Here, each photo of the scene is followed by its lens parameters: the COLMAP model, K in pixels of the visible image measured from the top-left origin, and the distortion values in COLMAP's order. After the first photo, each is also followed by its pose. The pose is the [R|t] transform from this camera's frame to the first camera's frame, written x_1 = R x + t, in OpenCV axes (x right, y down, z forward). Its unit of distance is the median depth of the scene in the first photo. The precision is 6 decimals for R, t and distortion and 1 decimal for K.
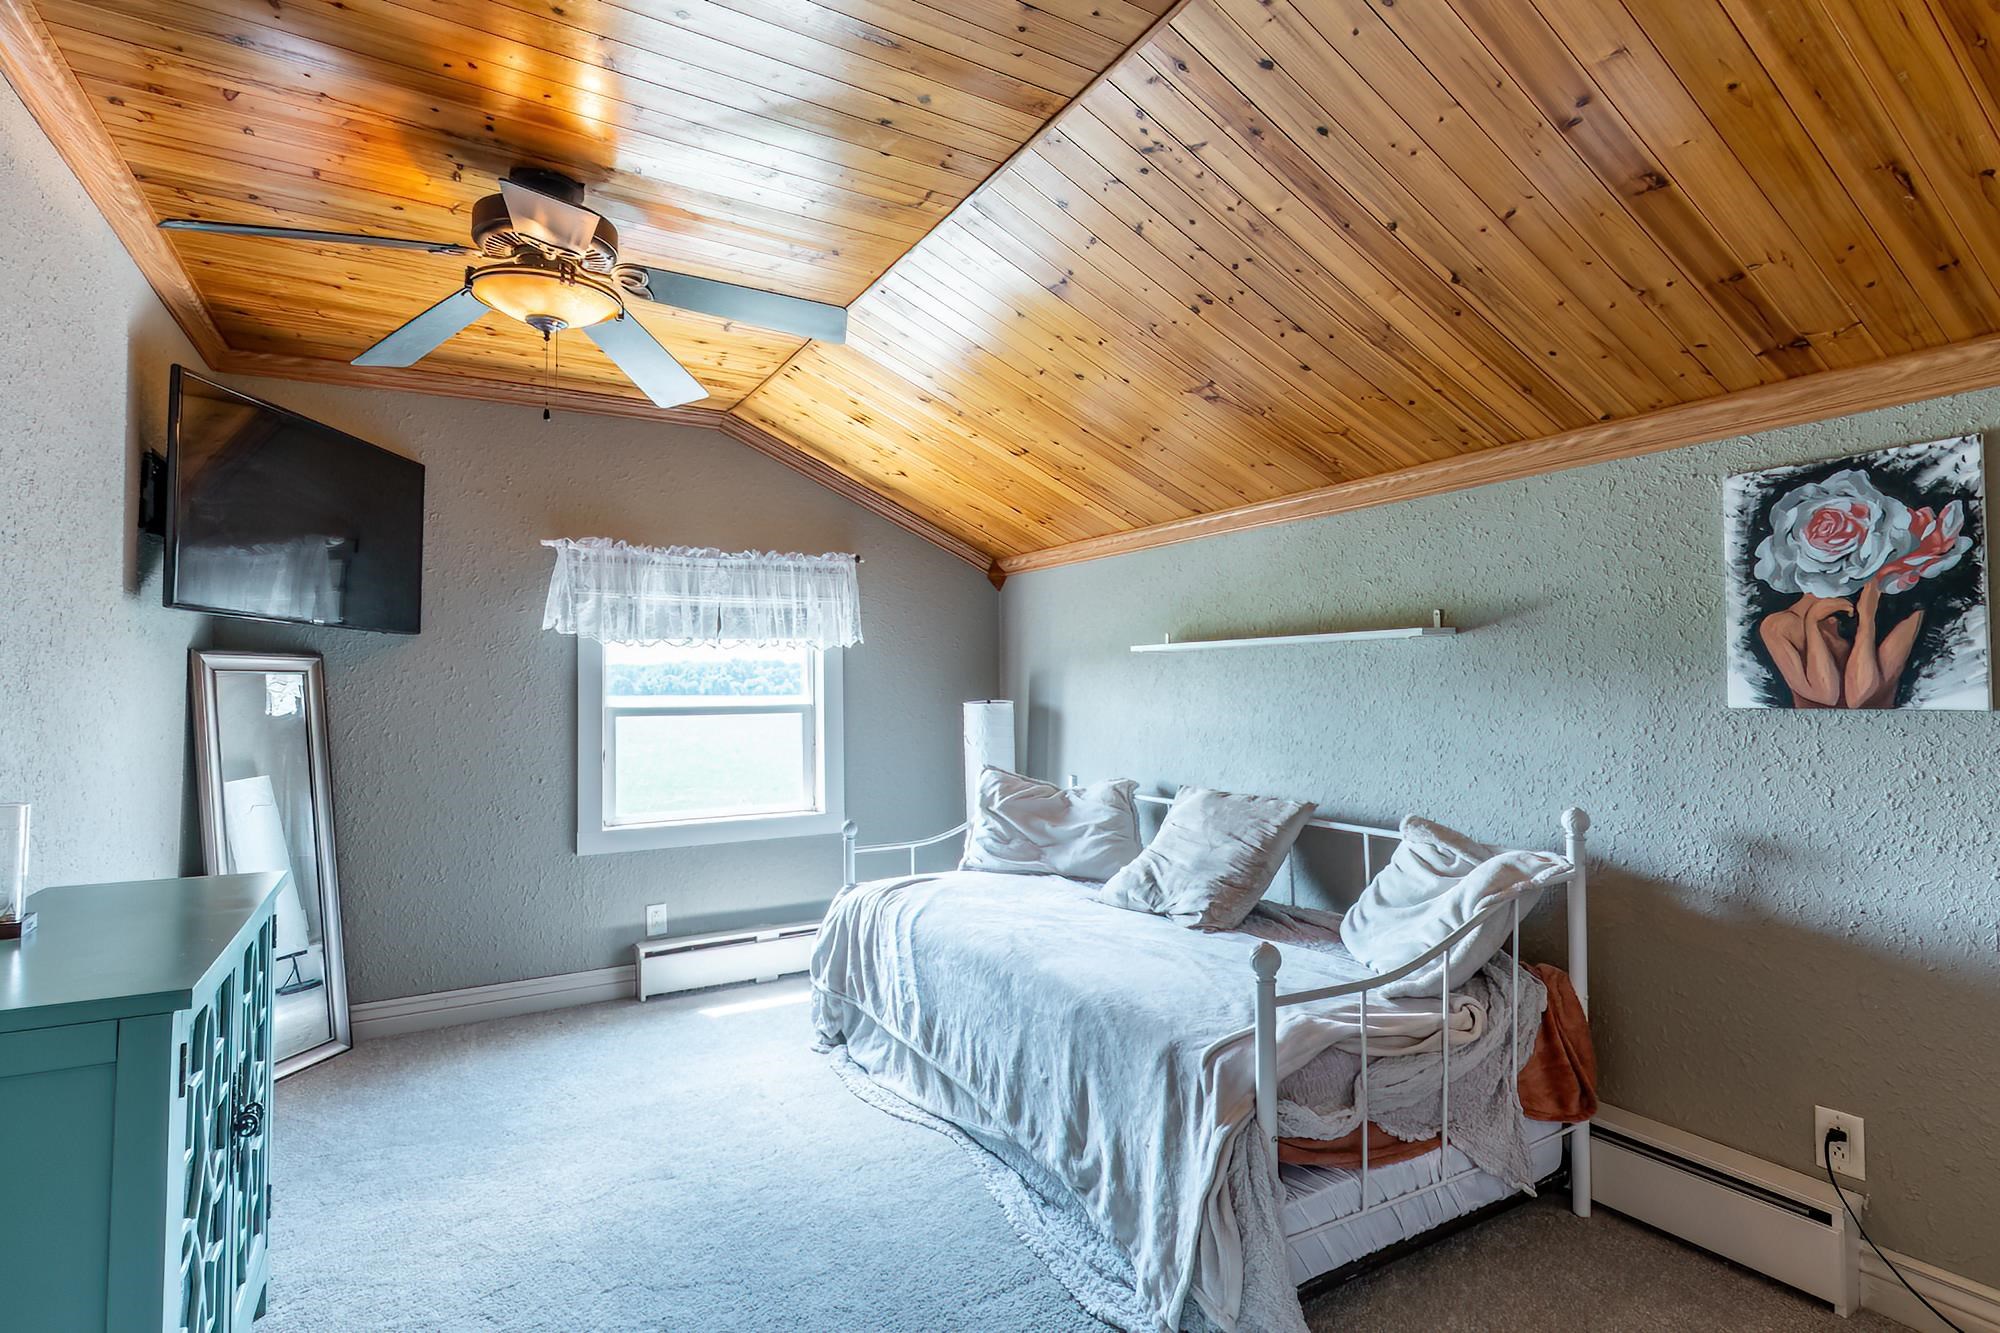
lens RADIAL K [[968.0, 0, 999.5], [0, 968.0, 664.5], [0, 0, 1]] dist [0.002915, 0.000055]
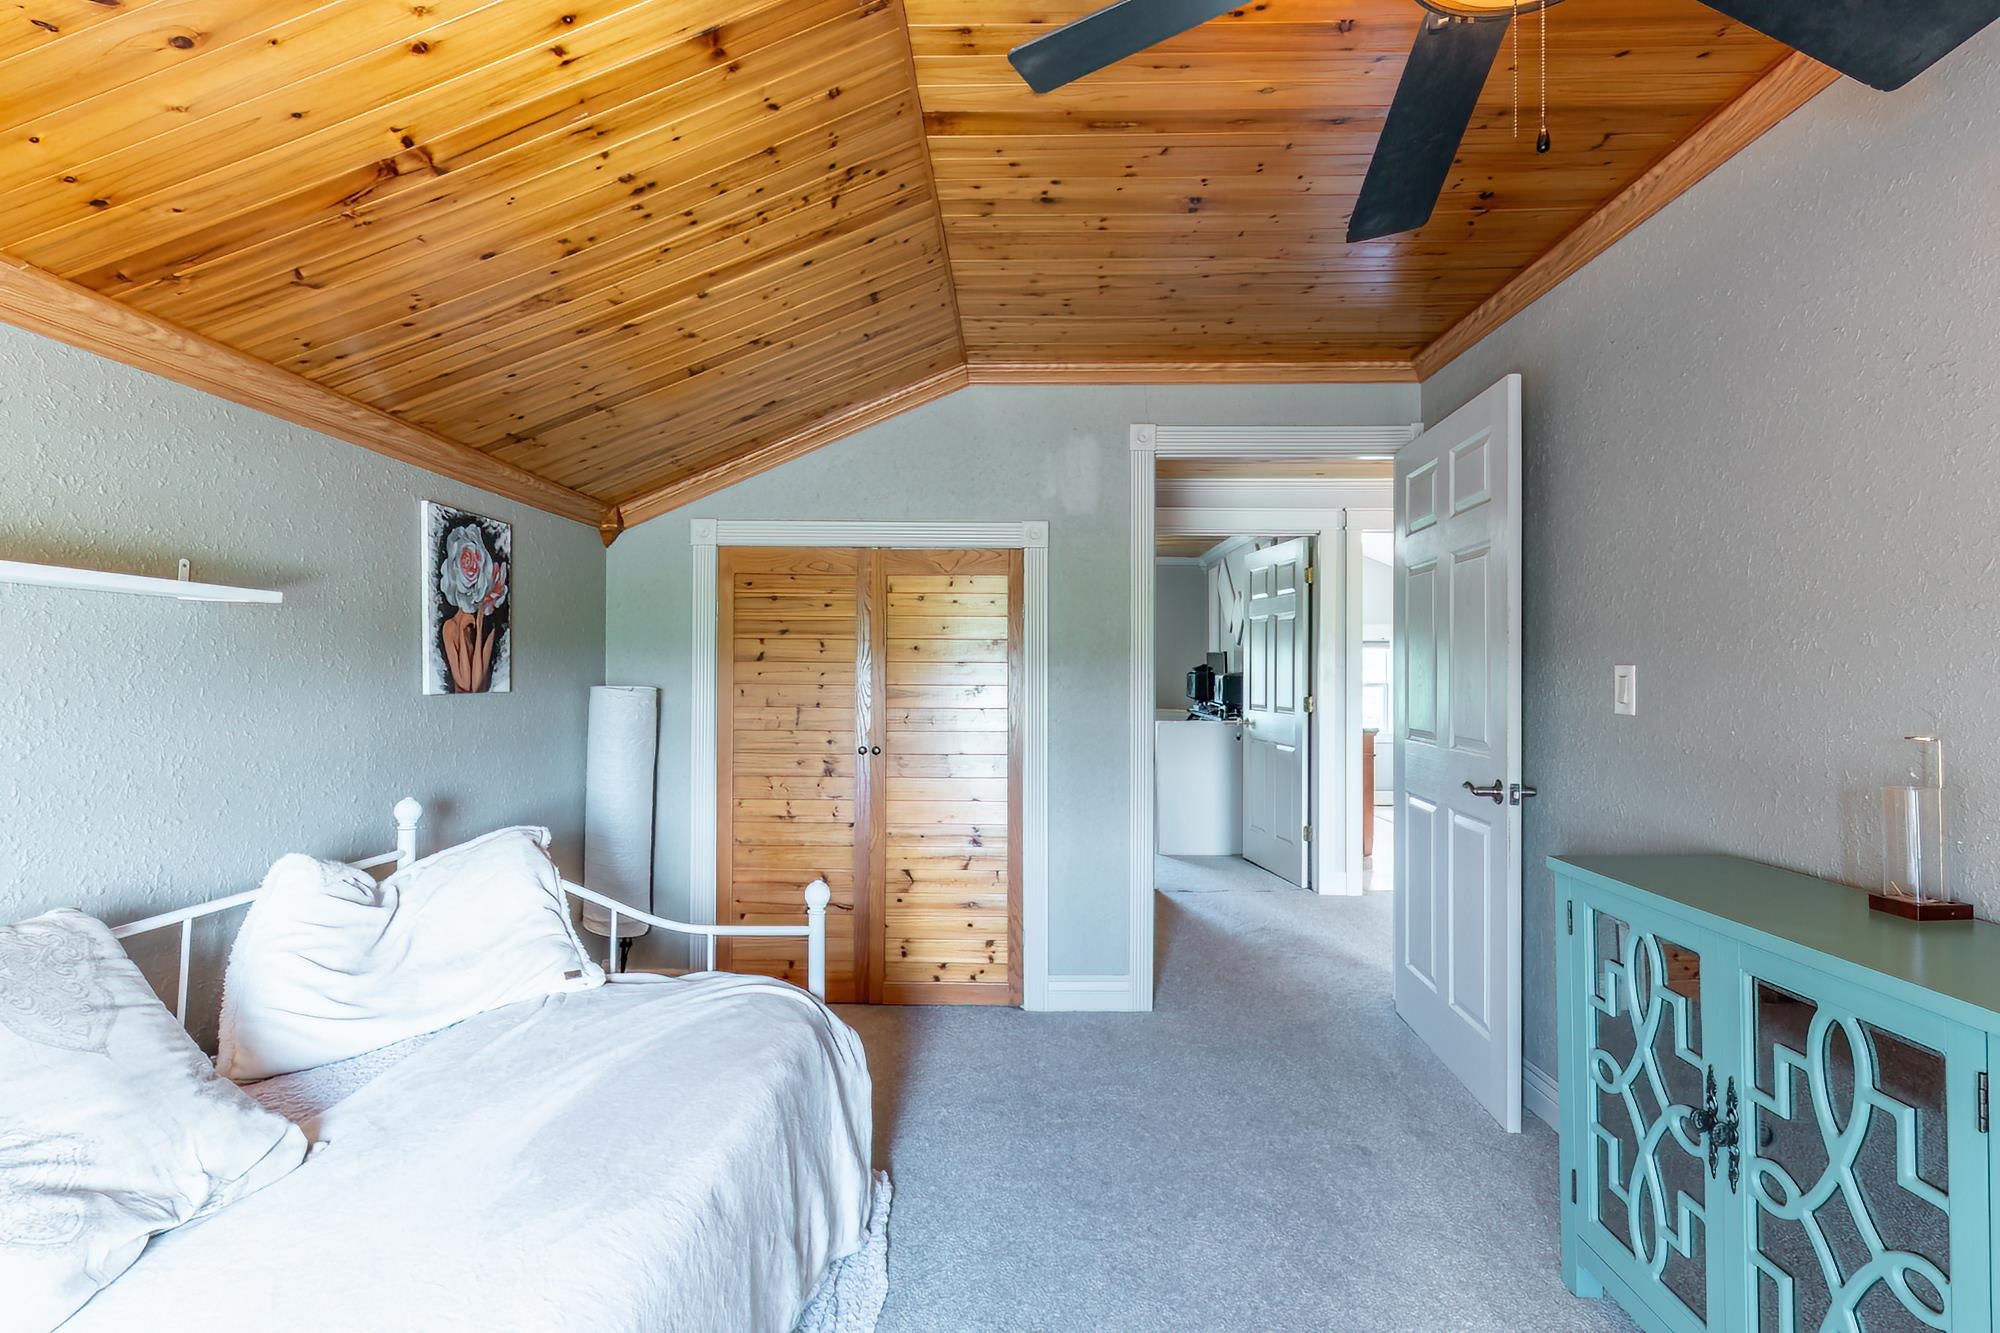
lens RADIAL K [[968.0, 0, 1003.3], [0, 968.0, 662.2], [0, 0, 1]] dist [0.002915, 0.000055]
pose [[-0.841969, 0.006985, 0.539480, -0.539157], [-0.015704, 0.999175, -0.037446, 0.041516], [-0.539297, -0.040000, -0.841165, 1.770687]]
